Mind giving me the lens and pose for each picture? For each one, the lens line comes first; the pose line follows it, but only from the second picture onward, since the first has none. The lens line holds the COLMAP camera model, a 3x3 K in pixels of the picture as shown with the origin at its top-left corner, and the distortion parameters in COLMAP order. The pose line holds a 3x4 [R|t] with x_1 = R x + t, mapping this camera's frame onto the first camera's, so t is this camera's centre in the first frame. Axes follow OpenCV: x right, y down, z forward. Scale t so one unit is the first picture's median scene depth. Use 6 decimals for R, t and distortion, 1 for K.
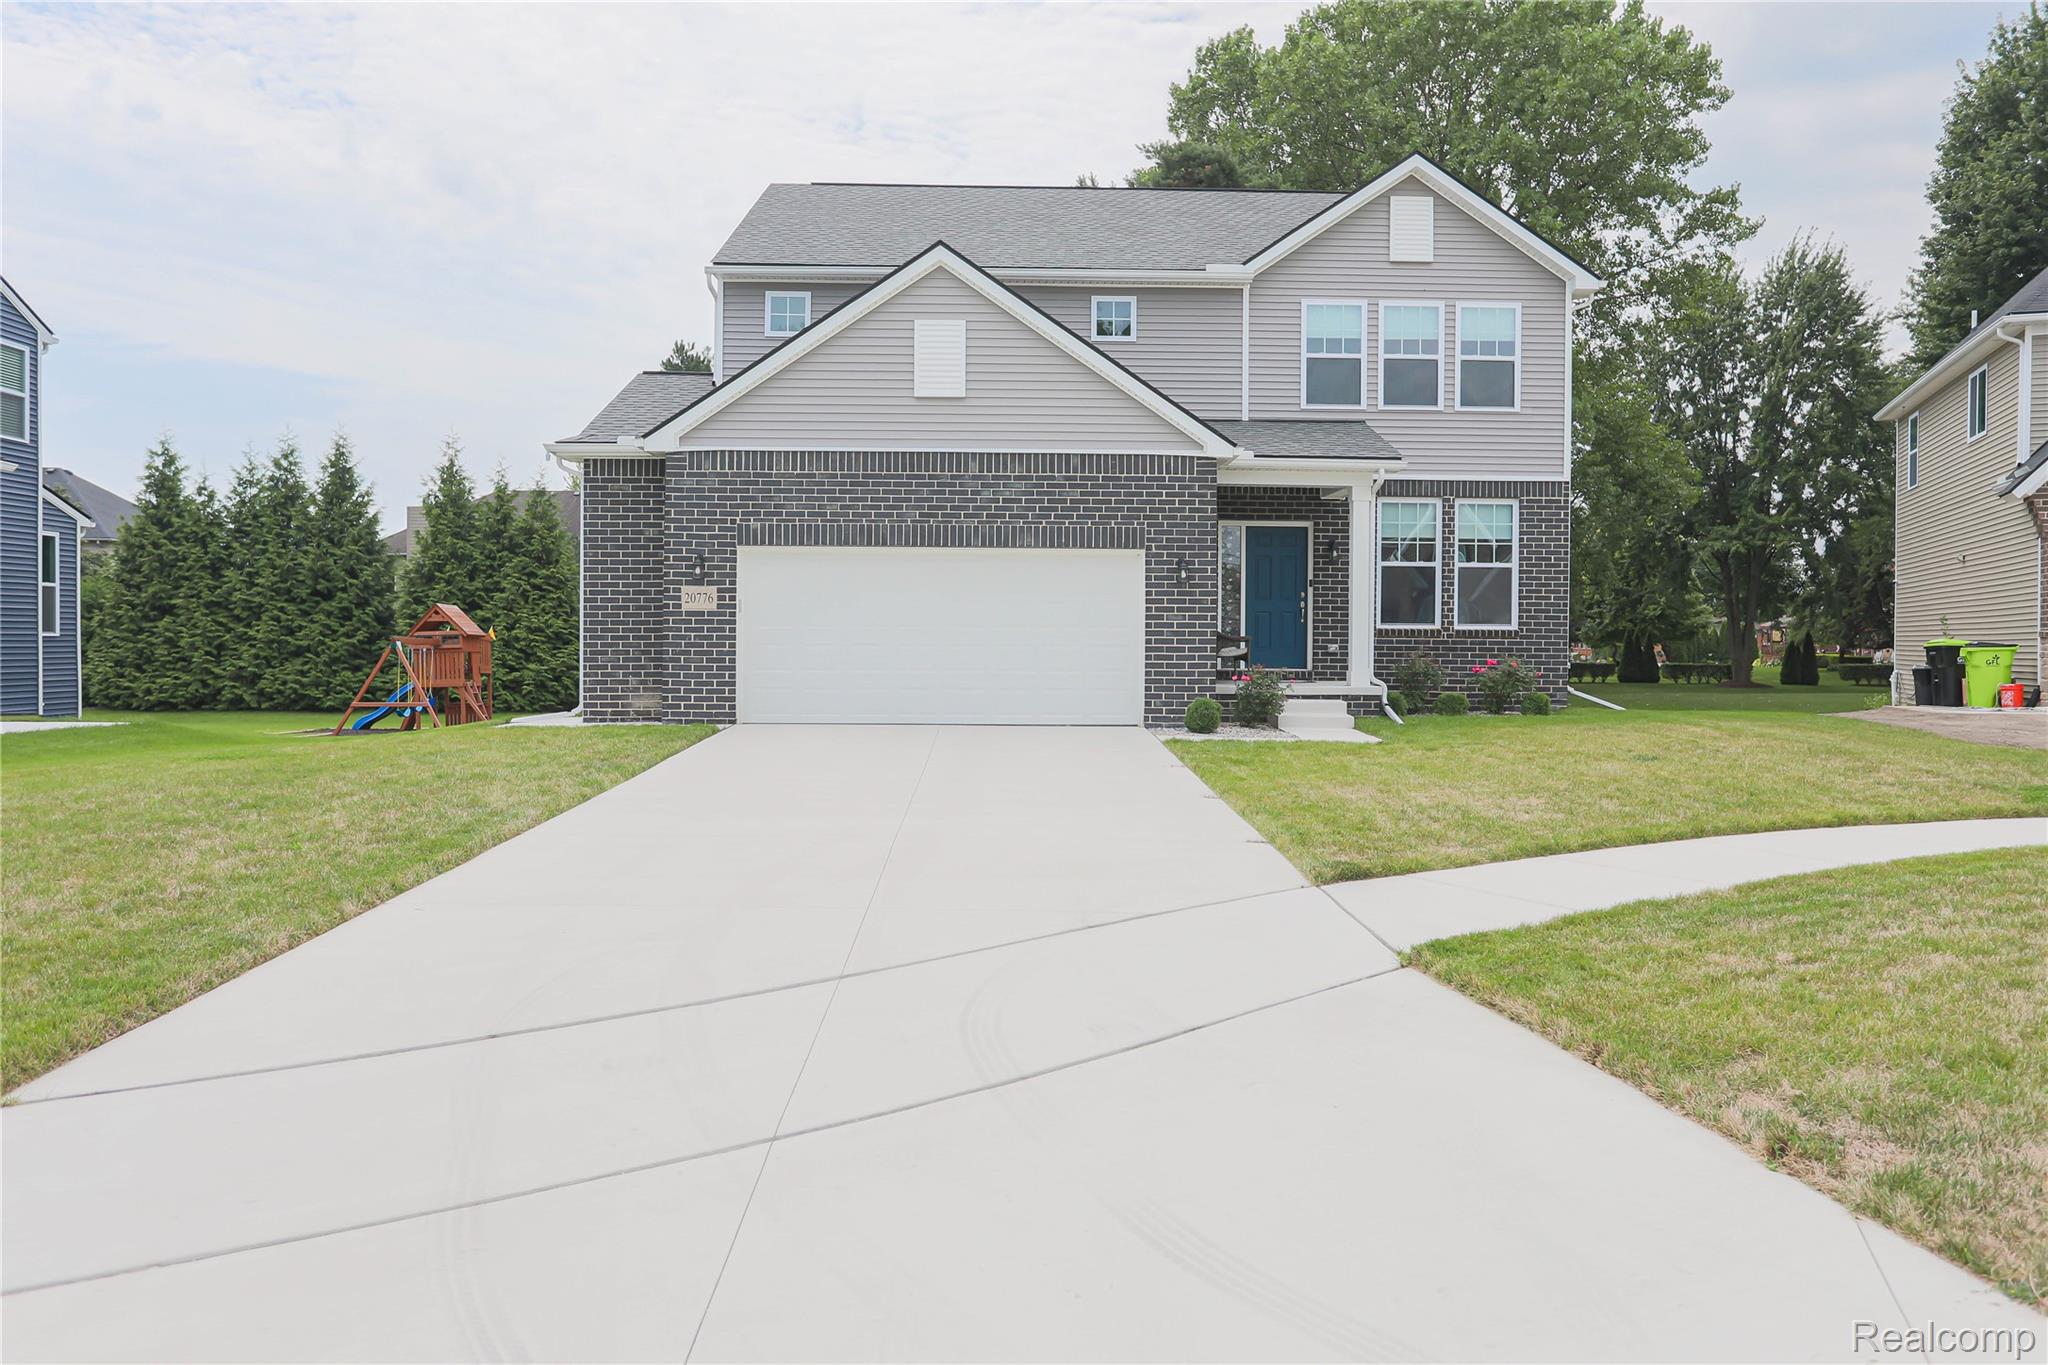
lens RADIAL K [[1520.9, 0, 1024.0], [0, 1520.9, 682.5], [0, 0, 1]] dist [-0.050128, 0.058991]
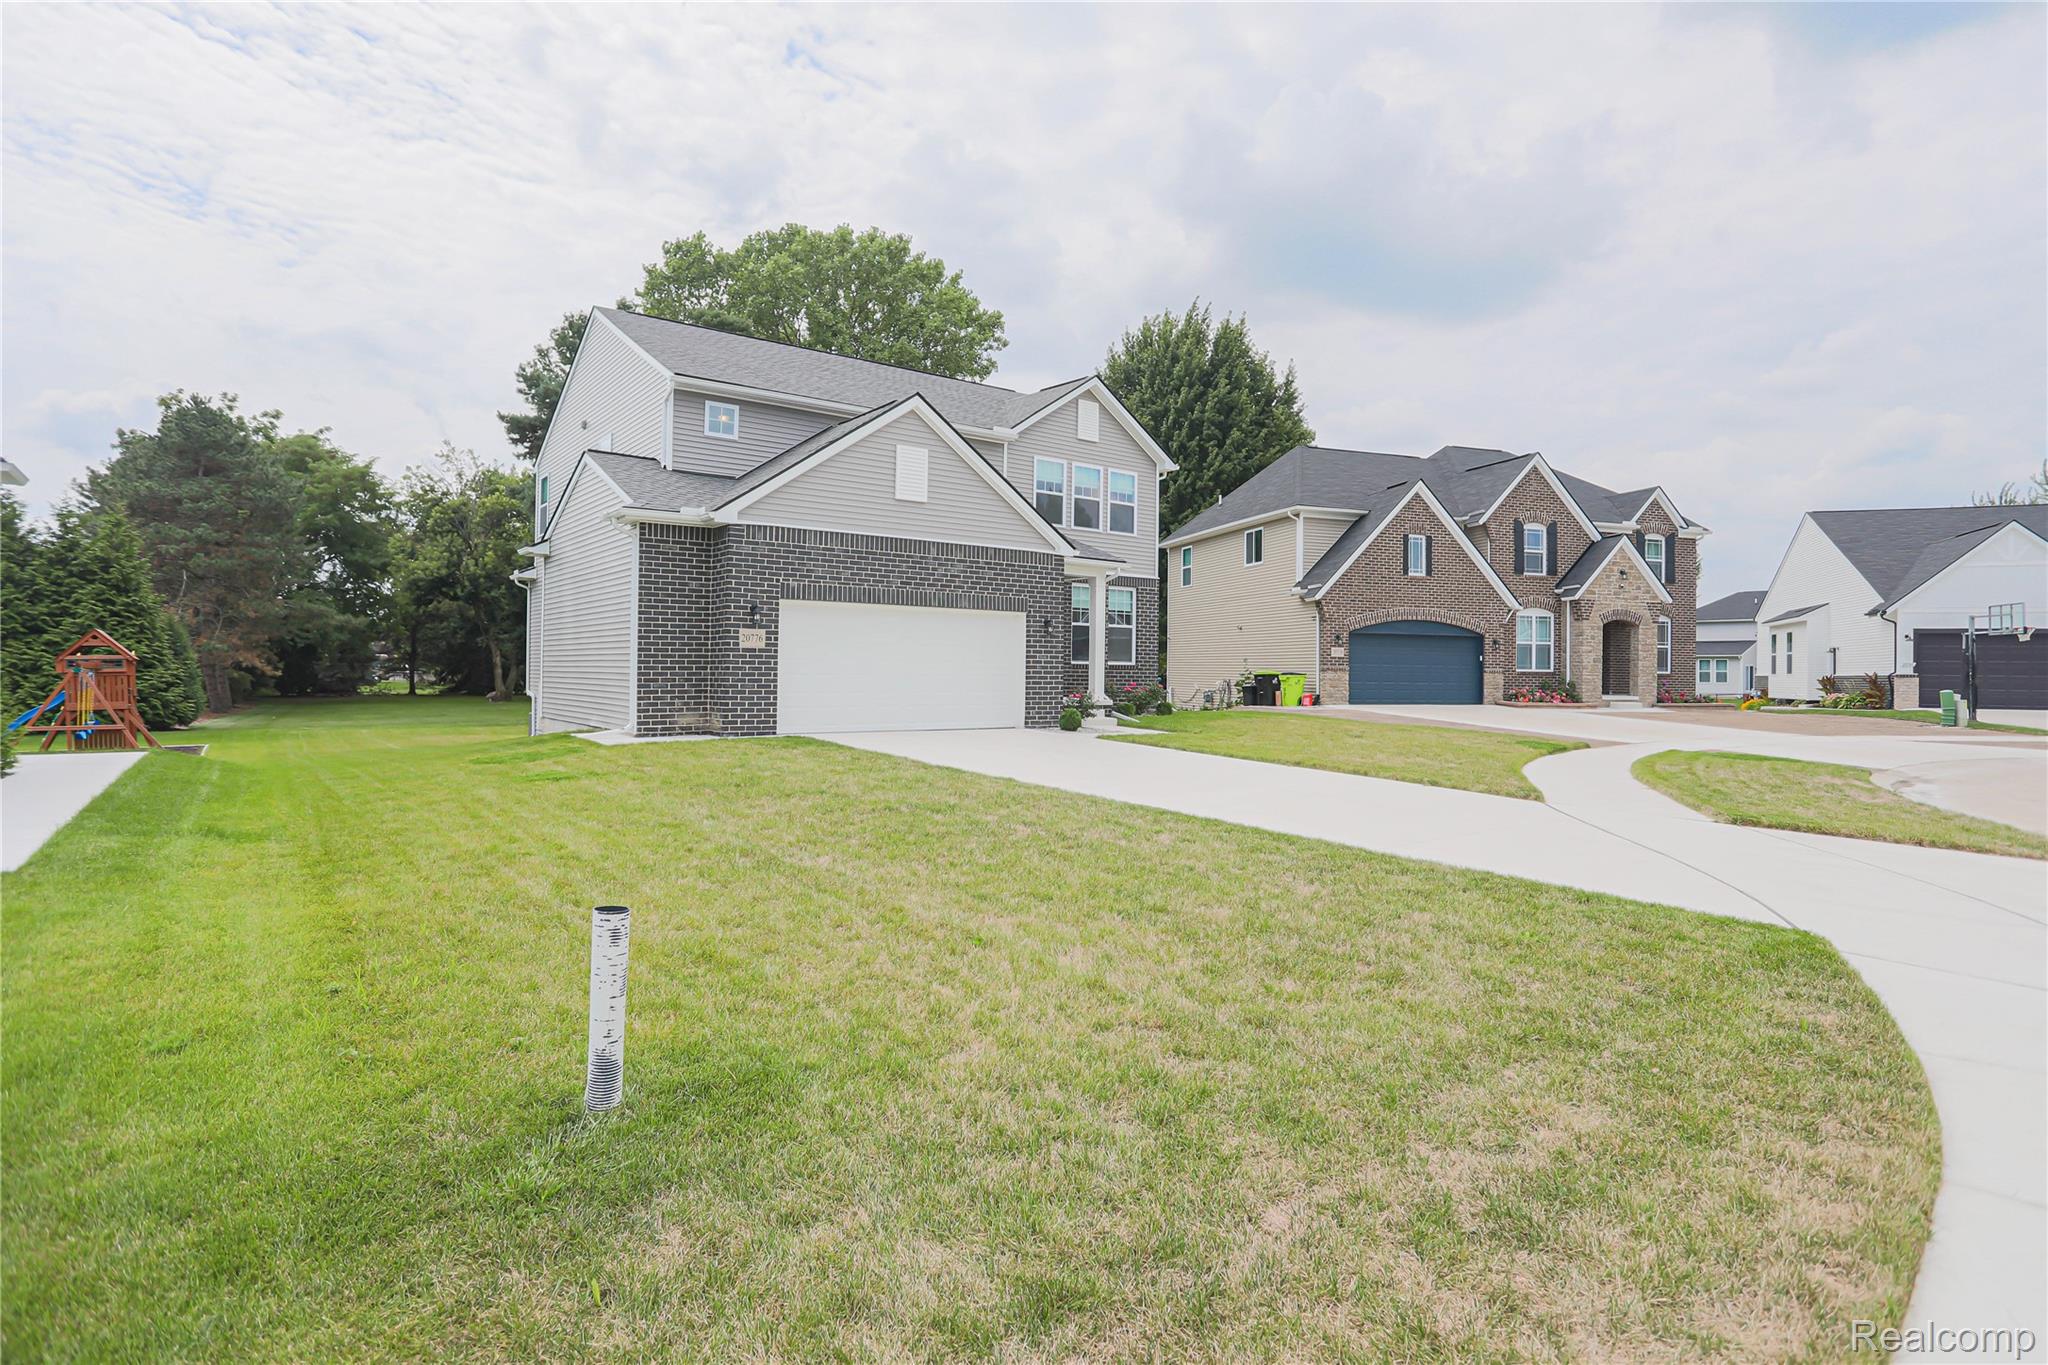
lens RADIAL K [[1052.2, 0, 1030.5], [0, 1052.2, 677.1], [0, 0, 1]] dist [-0.093325, 0.049864]
pose [[0.809410, -0.000518, 0.587244, -0.450451], [0.009760, 0.999873, -0.012570, -0.007463], [-0.587163, 0.015906, 0.809312, 0.116304]]
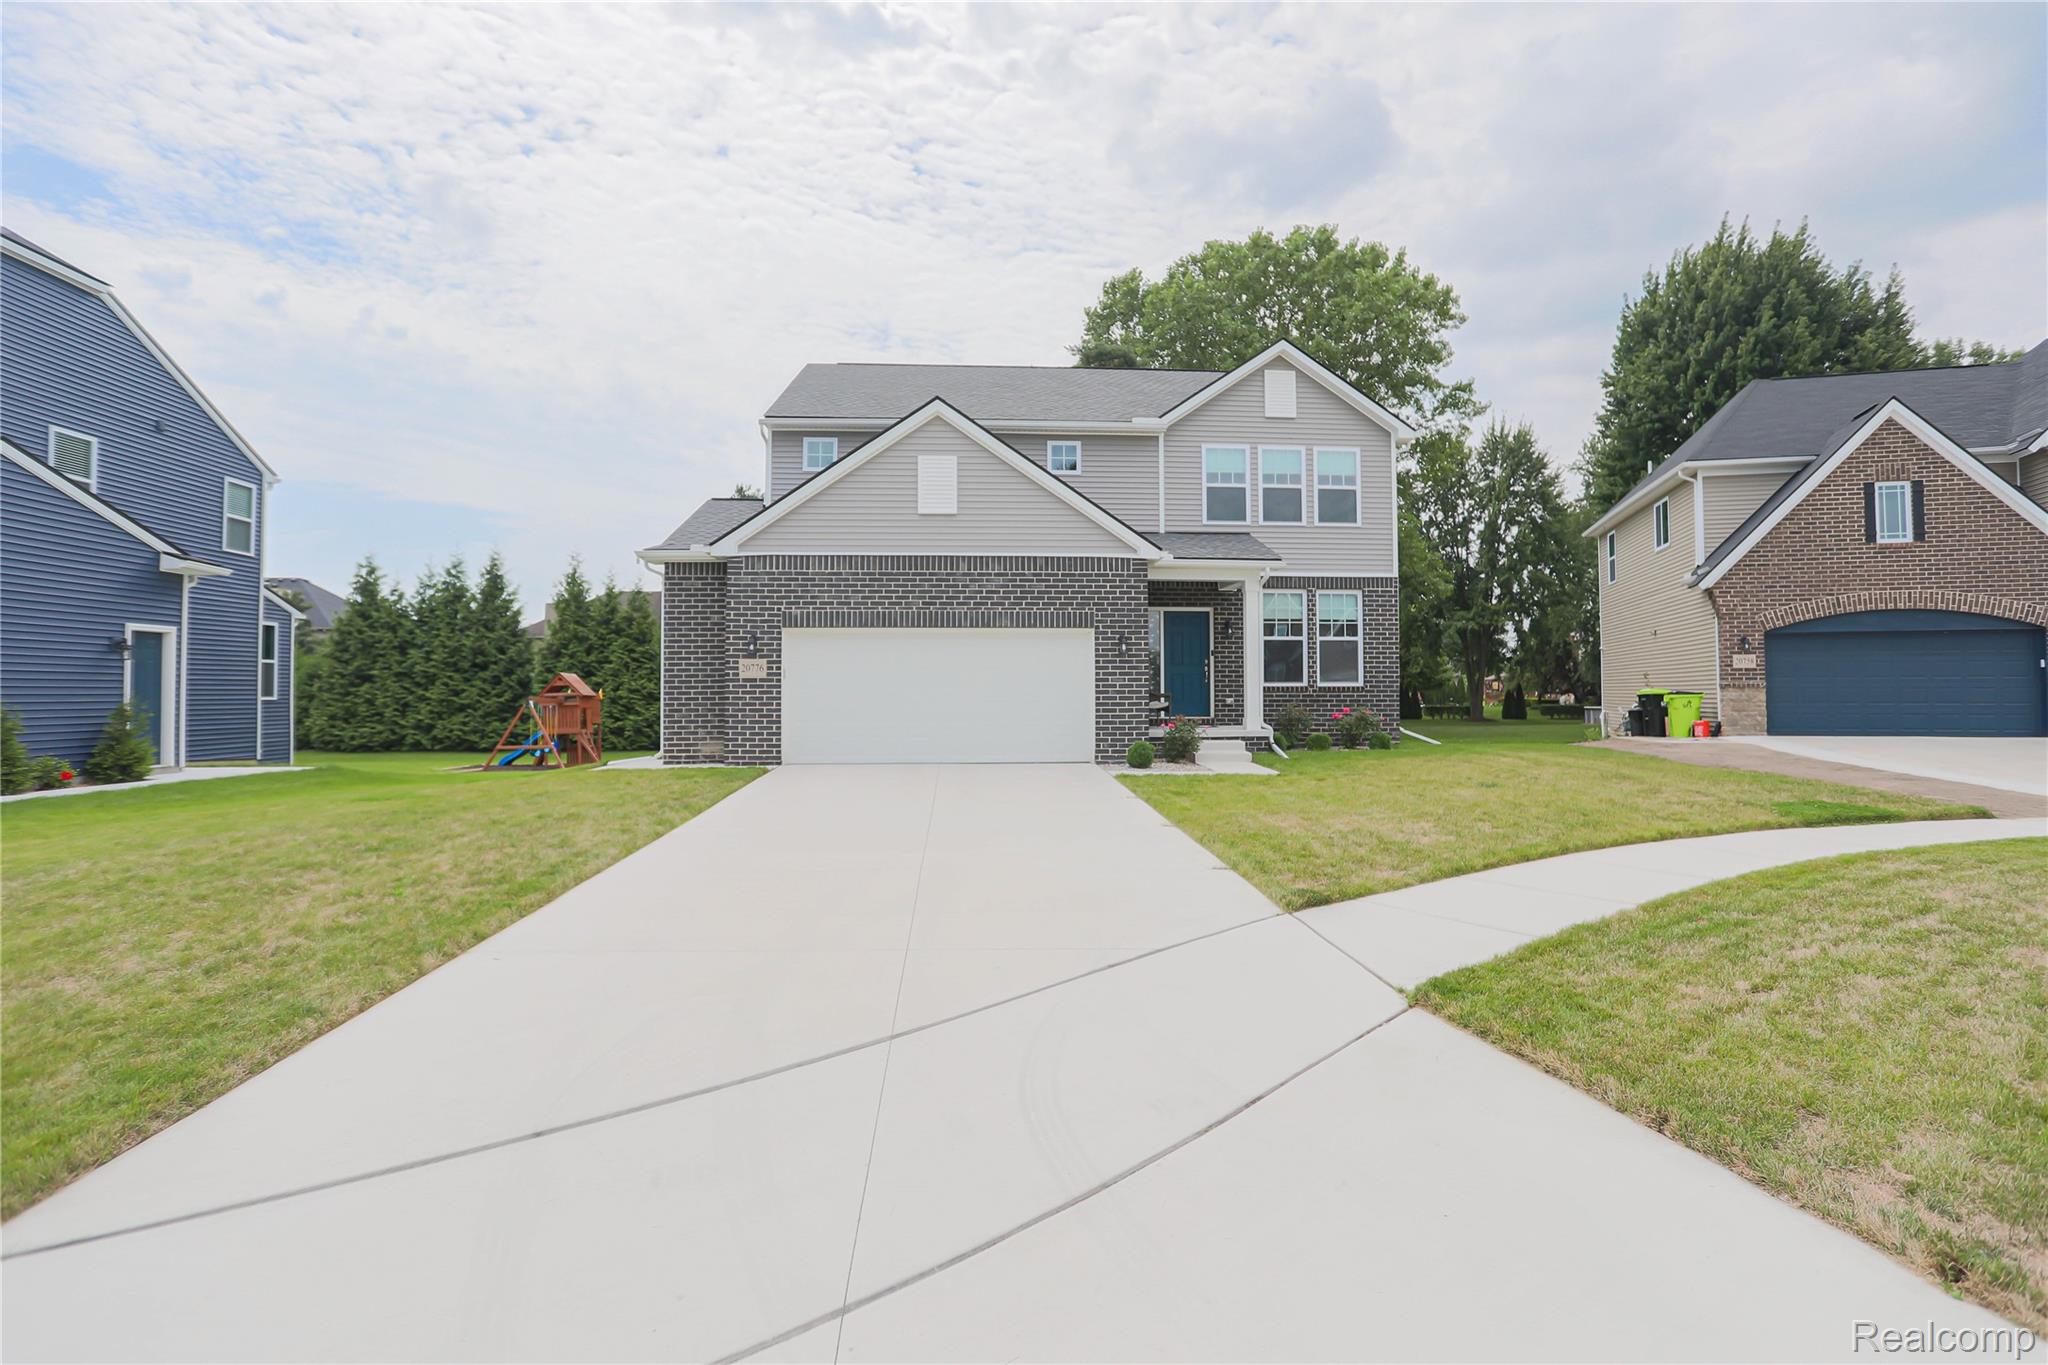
lens RADIAL K [[1052.2, 0, 1030.5], [0, 1052.2, 677.1], [0, 0, 1]] dist [-0.093325, 0.049864]
pose [[0.998789, -0.008833, 0.048390, -0.016765], [0.010908, 0.999024, -0.042797, -0.005912], [-0.047965, 0.043273, 0.997911, 0.079877]]
